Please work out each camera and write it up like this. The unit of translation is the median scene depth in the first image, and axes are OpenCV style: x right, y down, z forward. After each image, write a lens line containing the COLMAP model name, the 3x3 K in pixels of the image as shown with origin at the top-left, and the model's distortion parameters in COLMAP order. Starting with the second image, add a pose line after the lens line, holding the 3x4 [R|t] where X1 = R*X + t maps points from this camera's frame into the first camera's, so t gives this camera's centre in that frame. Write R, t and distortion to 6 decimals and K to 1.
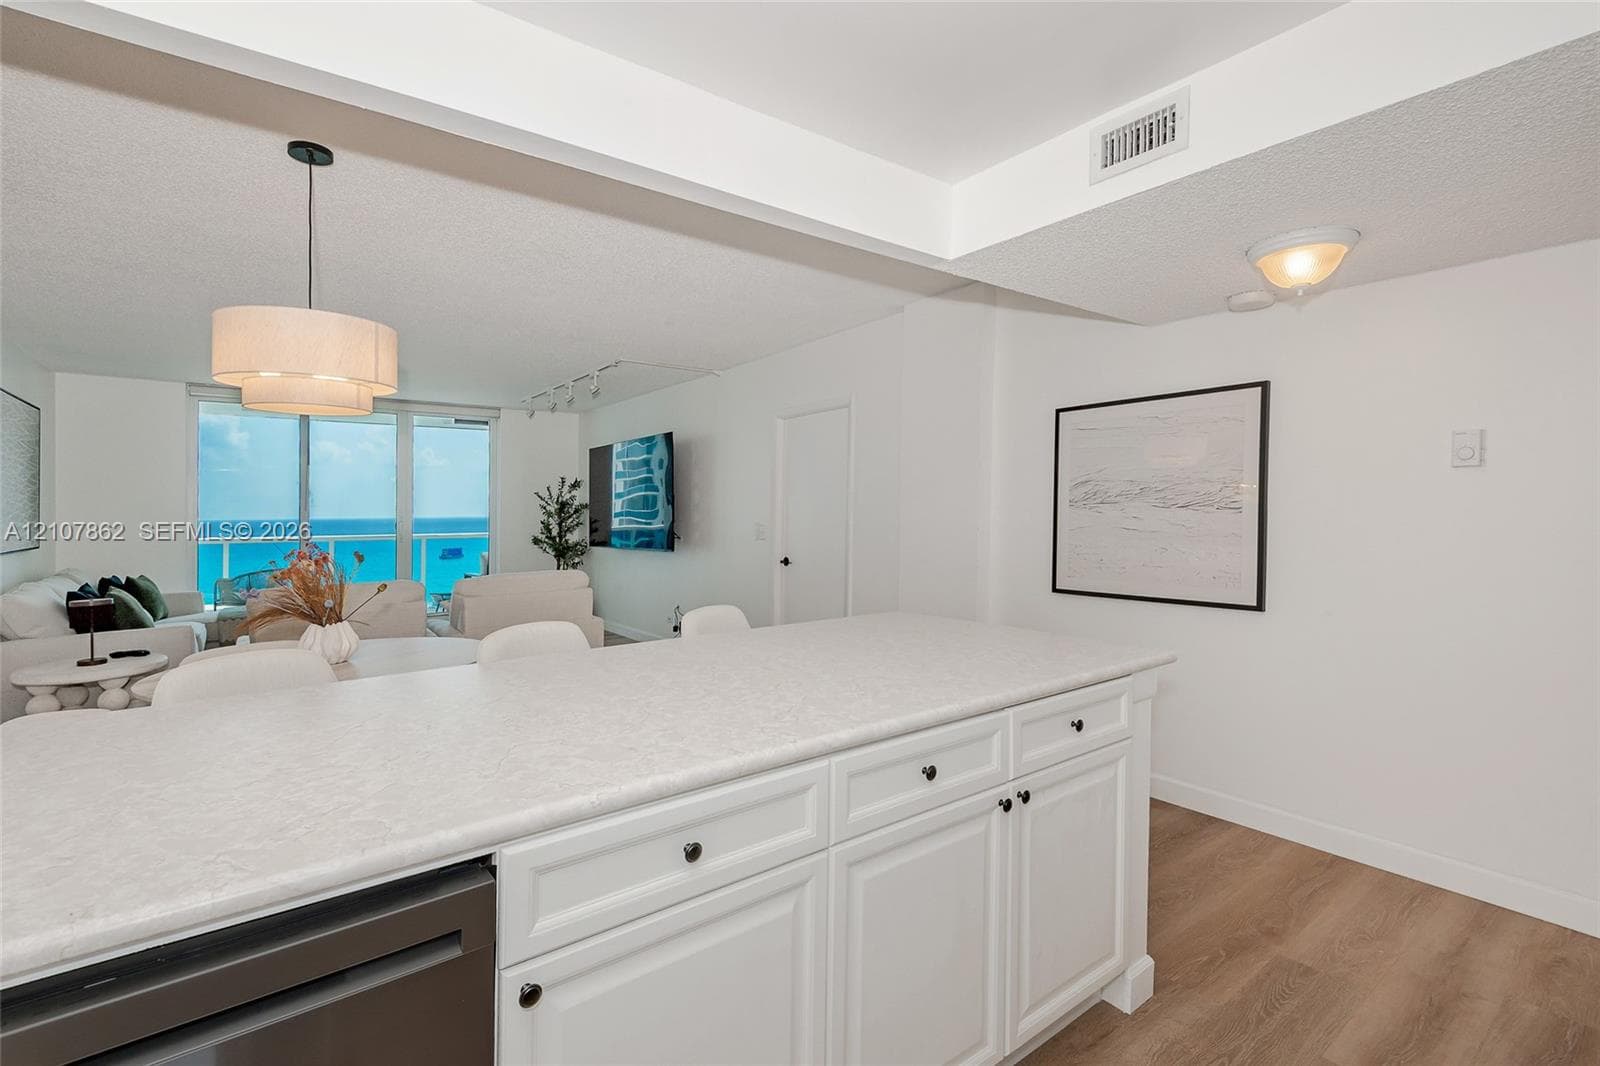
lens RADIAL K [[723.8, 0, 796.7], [0, 723.8, 529.1], [0, 0, 1]] dist [0.000859, -0.007246]
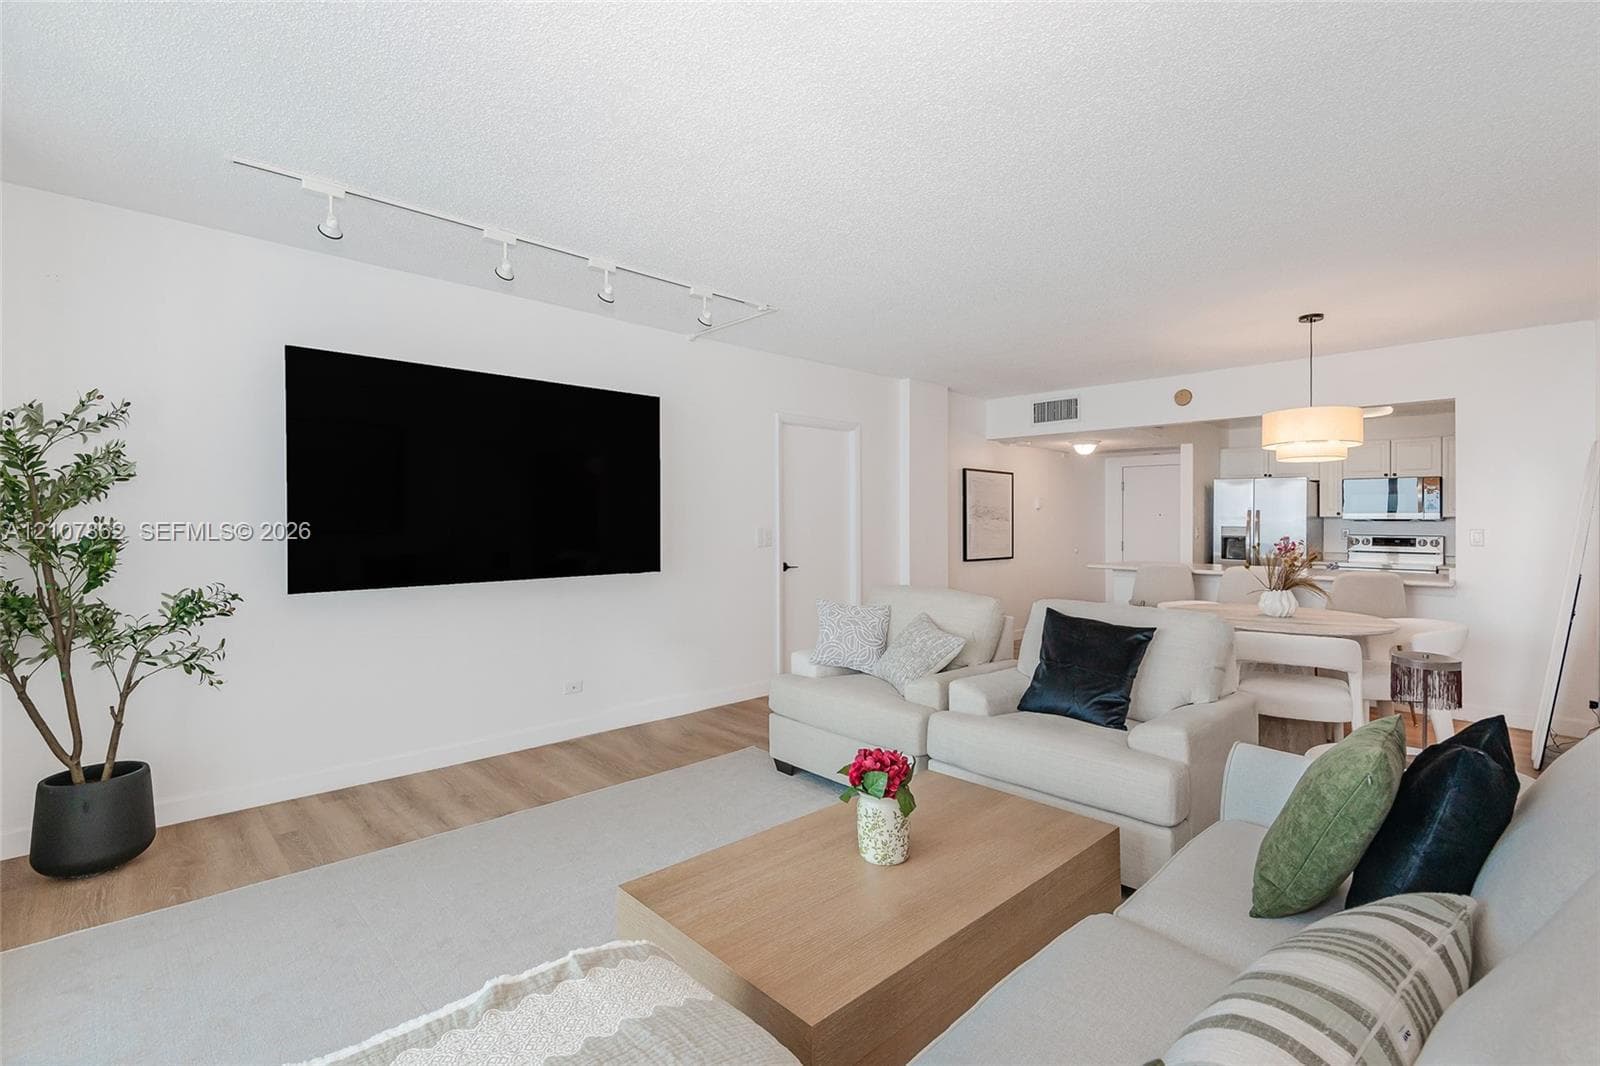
lens RADIAL K [[723.8, 0, 796.7], [0, 723.8, 529.1], [0, 0, 1]] dist [0.000859, -0.007246]
pose [[-0.119875, -0.019557, 0.992596, -1.545289], [0.002559, 0.999797, 0.020008, -0.041256], [-0.992786, 0.004938, -0.119801, 1.694516]]
